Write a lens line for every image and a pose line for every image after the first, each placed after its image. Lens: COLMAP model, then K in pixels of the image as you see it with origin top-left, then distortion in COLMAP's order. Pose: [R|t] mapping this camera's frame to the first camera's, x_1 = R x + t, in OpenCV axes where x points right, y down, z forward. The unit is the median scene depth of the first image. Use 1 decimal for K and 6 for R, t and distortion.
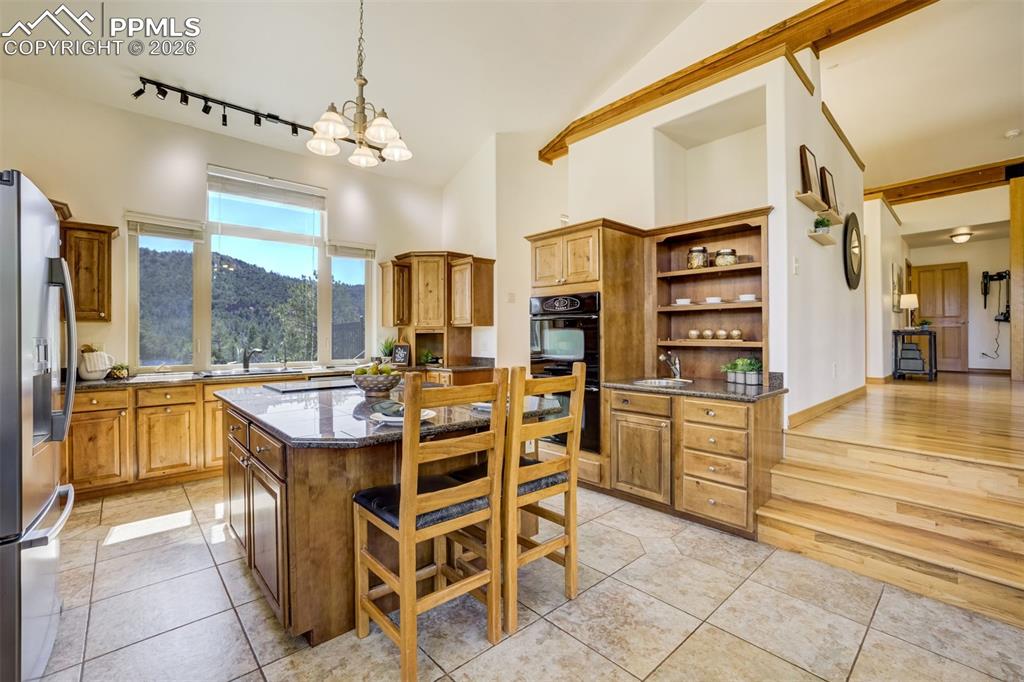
lens RADIAL K [[440.6, 0, 508.9], [0, 440.6, 338.6], [0, 0, 1]] dist [-0.043892, 0.013600]
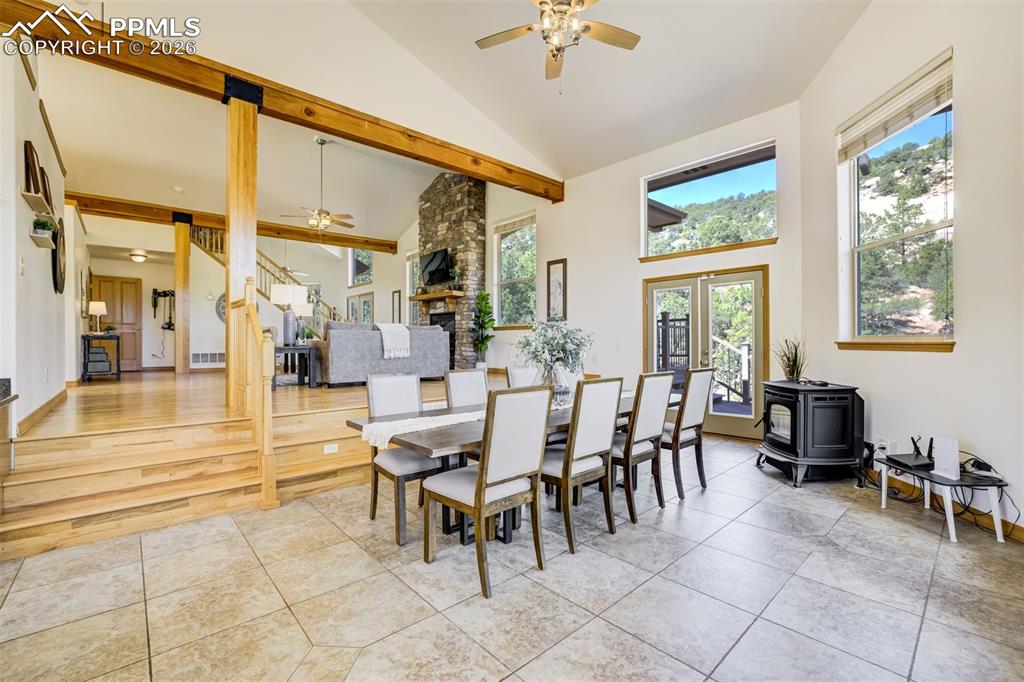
lens RADIAL K [[440.6, 0, 508.9], [0, 440.6, 338.6], [0, 0, 1]] dist [-0.043892, 0.013600]
pose [[0.004508, 0.009019, 0.999949, -0.229187], [0.002642, 0.999956, -0.009031, 0.003157], [-0.999986, 0.002683, 0.004484, -0.066255]]
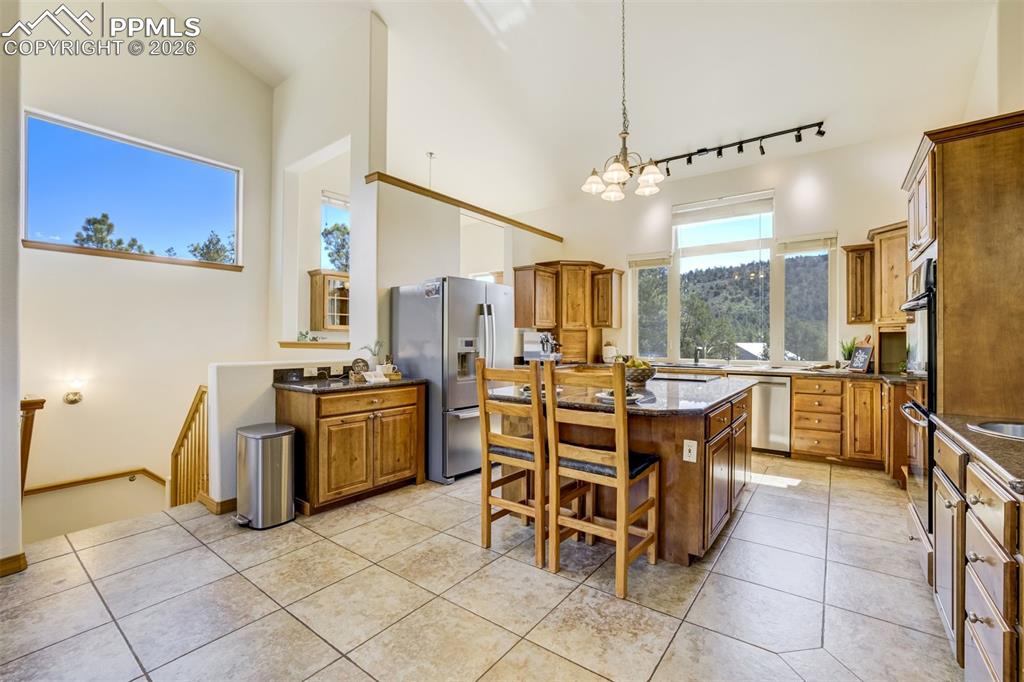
lens RADIAL K [[435.6, 0, 516.1], [0, 435.6, 339.6], [0, 0, 1]] dist [-0.044263, 0.012325]
pose [[0.197144, 0.003056, -0.980370, 0.585272], [-0.001120, 0.999995, 0.002892, 0.000373], [0.980374, 0.000527, 0.197146, 0.312838]]
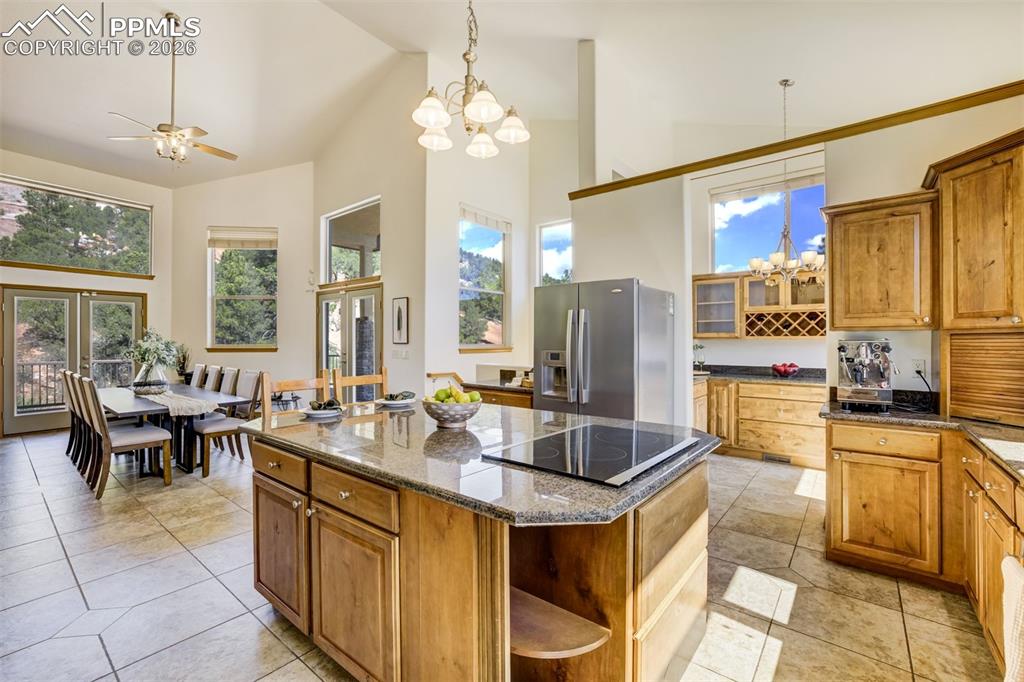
lens RADIAL K [[440.6, 0, 508.9], [0, 440.6, 338.6], [0, 0, 1]] dist [-0.043892, 0.013600]
pose [[-0.988606, 0.001112, -0.150520, -0.187803], [0.002272, 0.999969, -0.007540, -0.018363], [0.150506, -0.007796, -0.988578, 1.287740]]
